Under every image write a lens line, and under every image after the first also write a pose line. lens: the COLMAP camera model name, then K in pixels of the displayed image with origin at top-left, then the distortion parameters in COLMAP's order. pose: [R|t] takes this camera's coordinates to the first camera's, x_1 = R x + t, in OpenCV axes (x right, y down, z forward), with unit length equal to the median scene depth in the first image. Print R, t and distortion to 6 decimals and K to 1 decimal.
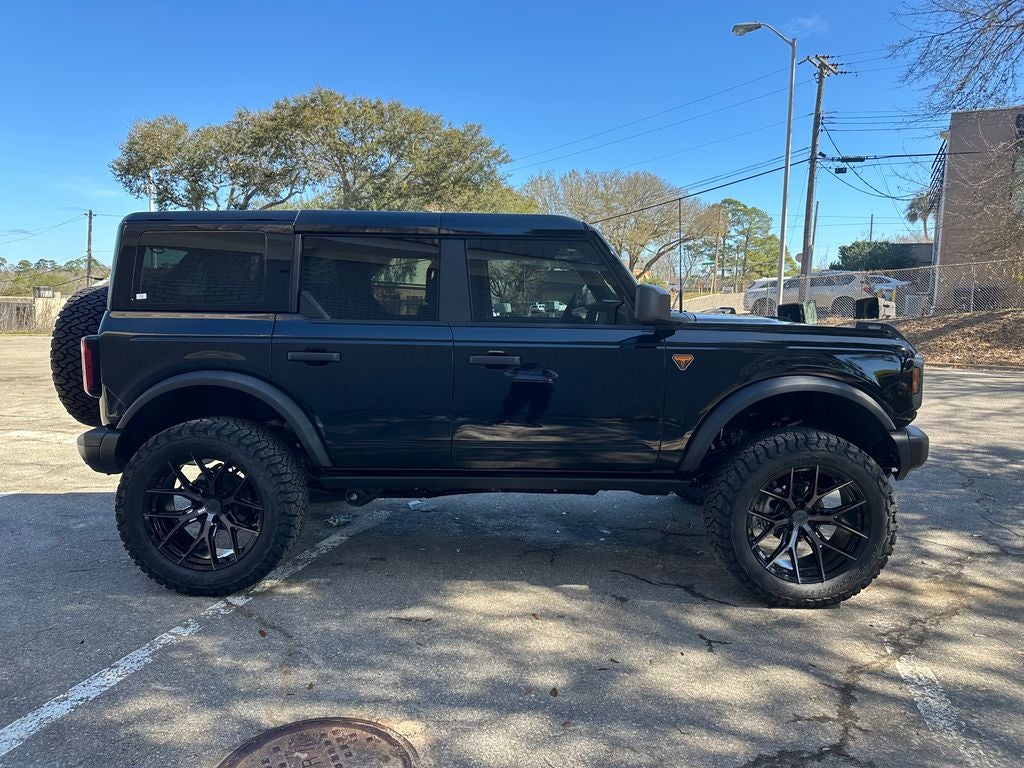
lens RADIAL K [[703.1, 0, 512.0], [0, 703.1, 384.0], [0, 0, 1]] dist [0.004010, -0.006589]
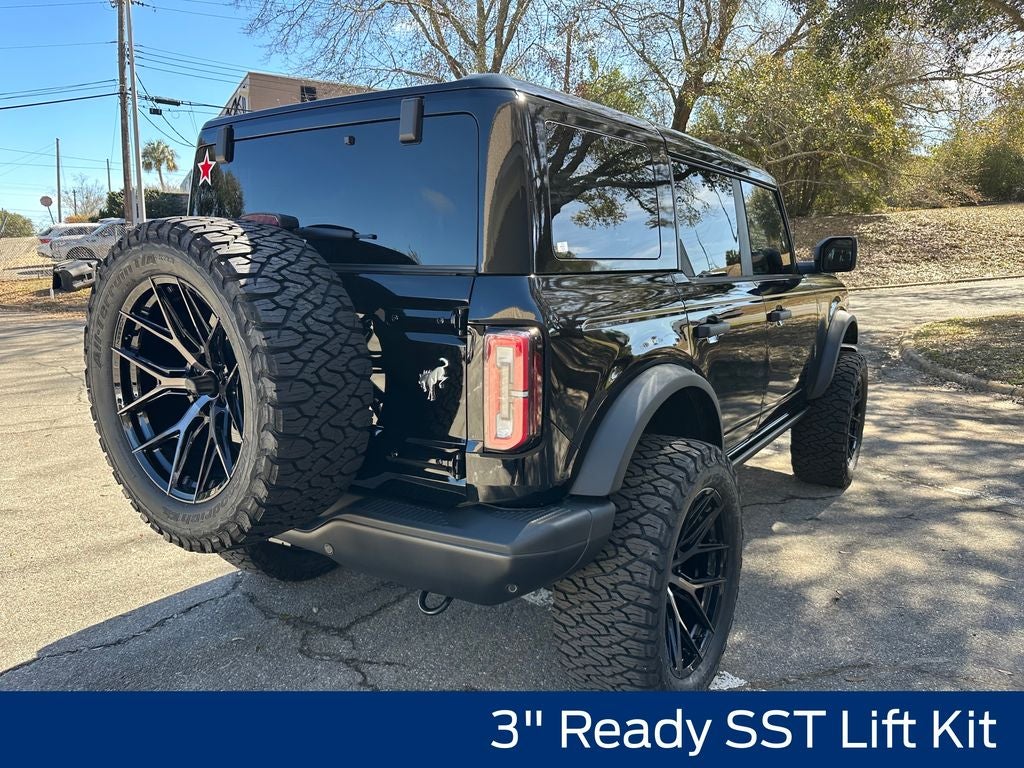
lens RADIAL K [[703.1, 0, 512.0], [0, 703.1, 384.0], [0, 0, 1]] dist [0.004010, -0.006589]
pose [[0.570338, -0.153439, 0.806952, -0.083301], [0.095380, 0.988124, 0.120476, -0.008033], [-0.815854, 0.008255, 0.578199, 0.060428]]
